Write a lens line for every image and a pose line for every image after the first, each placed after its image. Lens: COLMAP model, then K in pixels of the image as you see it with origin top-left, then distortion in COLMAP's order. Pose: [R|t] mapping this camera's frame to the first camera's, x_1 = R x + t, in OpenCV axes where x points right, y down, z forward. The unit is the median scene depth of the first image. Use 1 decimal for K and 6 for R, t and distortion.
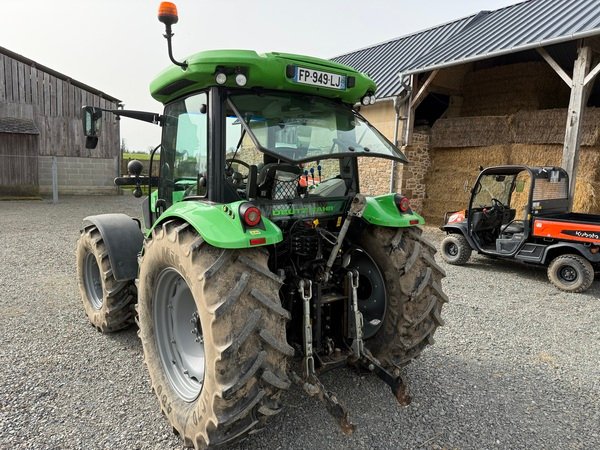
lens RADIAL K [[423.1, 0, 303.6], [0, 423.1, 222.8], [0, 0, 1]] dist [0.056146, -0.069149]
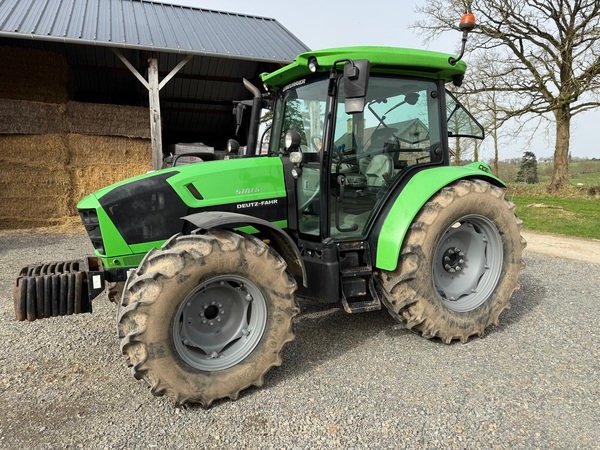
lens RADIAL K [[423.1, 0, 302.3], [0, 423.1, 217.8], [0, 0, 1]] dist [0.056146, -0.069149]
pose [[0.192226, -0.134474, 0.972094, -1.418572], [0.140695, 0.984110, 0.108315, -0.079331], [-0.971213, 0.115948, 0.208091, 1.004658]]
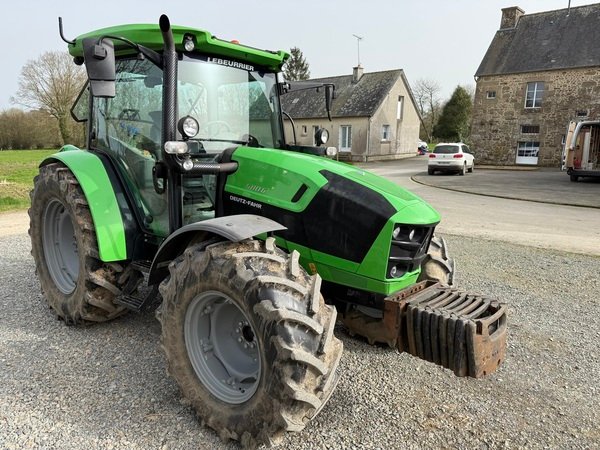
lens RADIAL K [[423.1, 0, 297.8], [0, 423.1, 225.7], [0, 0, 1]] dist [0.056146, -0.069149]
pose [[-0.985798, -0.012720, -0.167451, -0.219378], [-0.066592, 0.944990, 0.320248, -0.288157], [0.154166, 0.326851, -0.932417, 2.353307]]
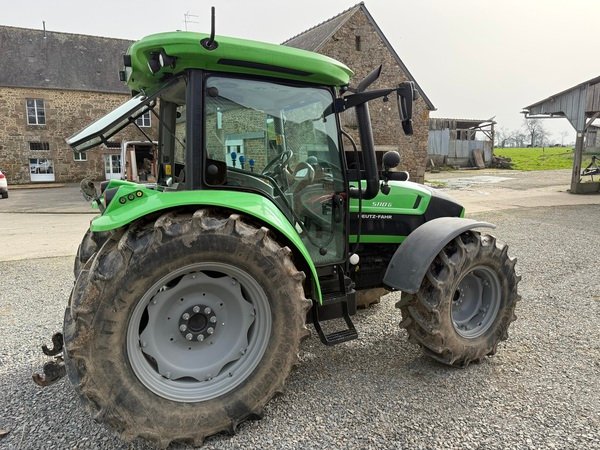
lens RADIAL K [[423.1, 0, 303.6], [0, 423.1, 228.3], [0, 0, 1]] dist [0.056146, -0.069149]
pose [[-0.217415, 0.127136, -0.967764, 0.917851], [-0.135988, 0.977866, 0.159014, -0.158274], [0.966560, 0.166176, -0.195314, 1.488686]]
